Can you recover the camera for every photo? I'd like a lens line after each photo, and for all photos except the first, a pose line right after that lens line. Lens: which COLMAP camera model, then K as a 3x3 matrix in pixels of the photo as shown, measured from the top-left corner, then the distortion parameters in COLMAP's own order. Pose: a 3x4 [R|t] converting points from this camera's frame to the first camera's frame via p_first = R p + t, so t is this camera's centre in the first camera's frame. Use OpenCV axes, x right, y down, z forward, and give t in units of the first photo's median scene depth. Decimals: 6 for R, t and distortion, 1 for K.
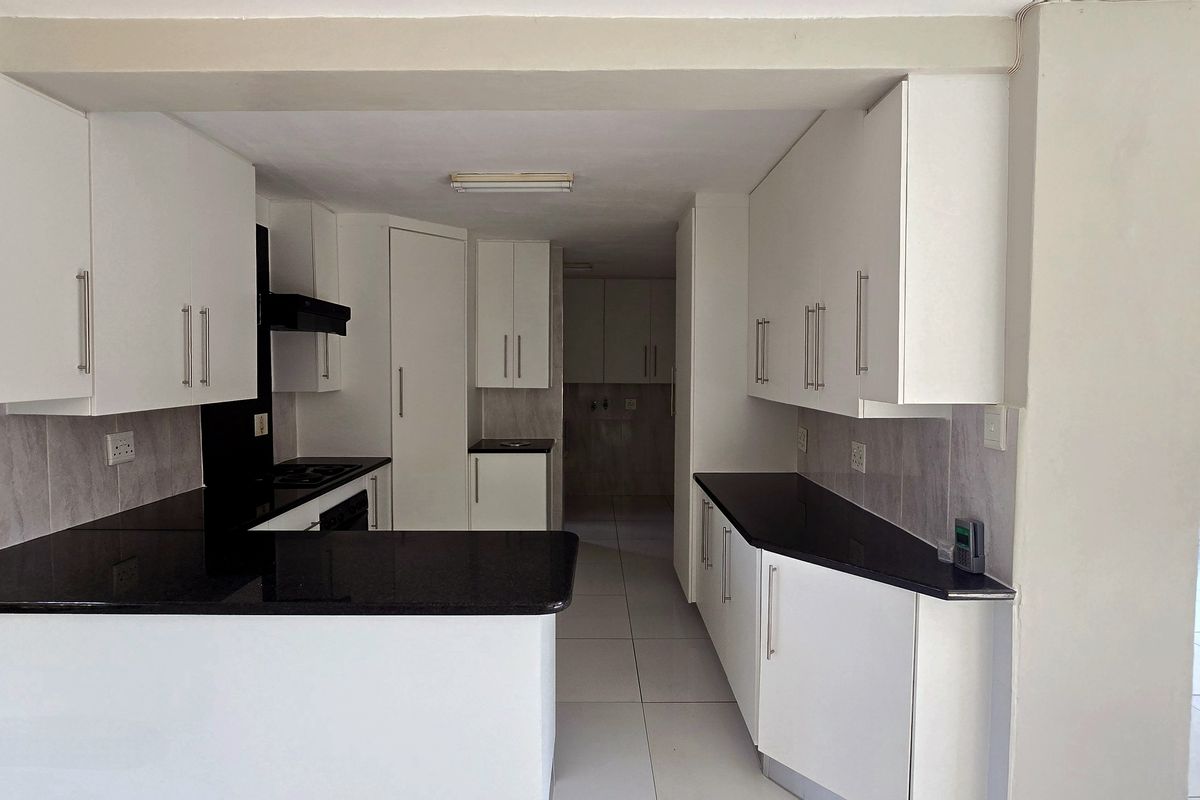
lens RADIAL K [[580.5, 0, 596.9], [0, 580.5, 386.8], [0, 0, 1]] dist [-0.004140, -0.000600]
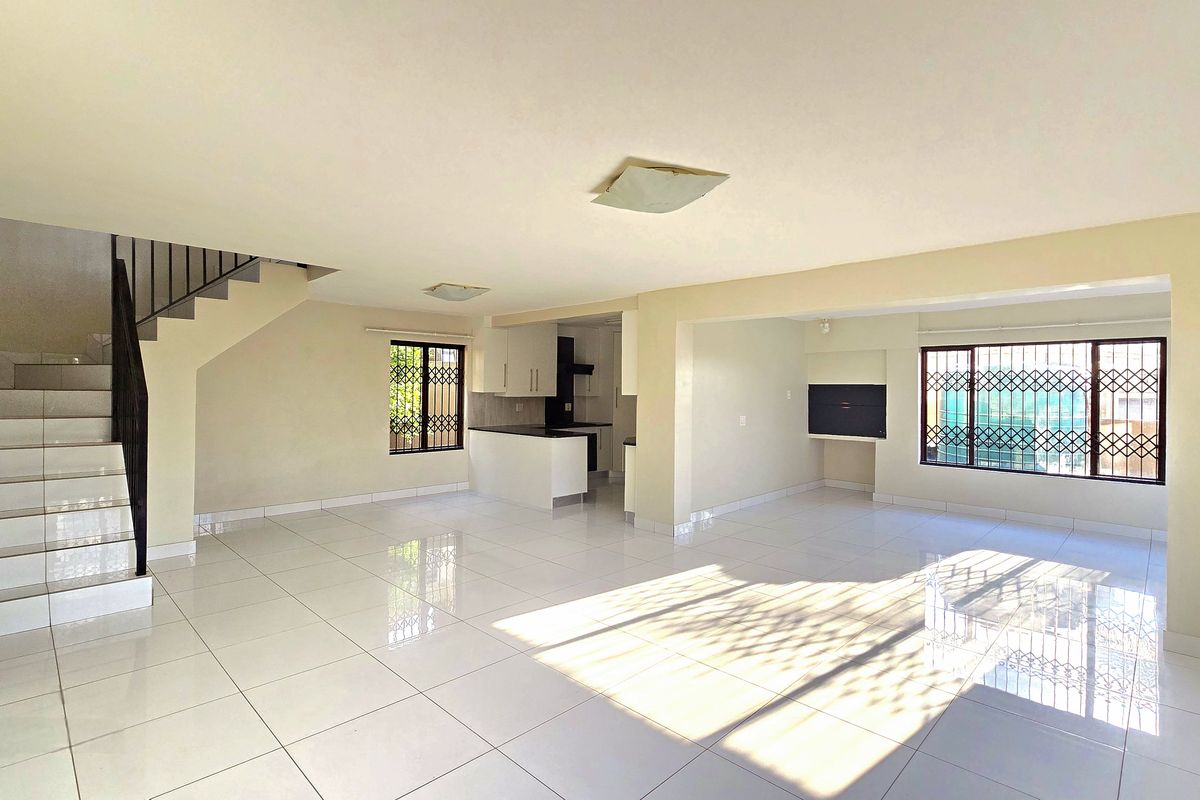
lens RADIAL K [[580.5, 0, 596.9], [0, 580.5, 386.8], [0, 0, 1]] dist [-0.004140, -0.000600]
pose [[0.706641, 0.002581, -0.707568, 1.761599], [-0.036209, 0.998815, -0.032517, 0.061670], [0.706646, 0.048598, 0.705897, -1.050437]]
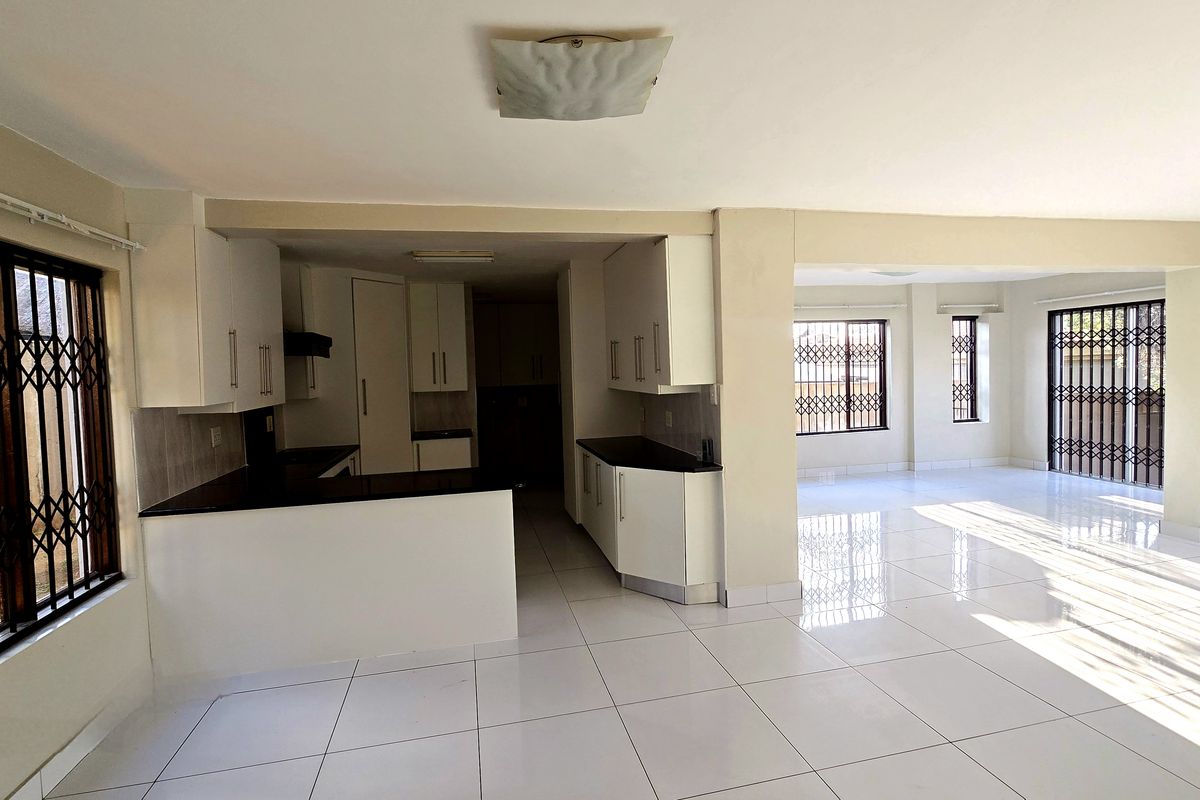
lens RADIAL K [[580.5, 0, 596.9], [0, 580.5, 386.8], [0, 0, 1]] dist [-0.004140, -0.000600]
pose [[0.975586, -0.041630, 0.215636, -0.123045], [0.043145, 0.999066, -0.002320, 0.015552], [-0.215338, 0.011567, 0.976471, -0.598565]]
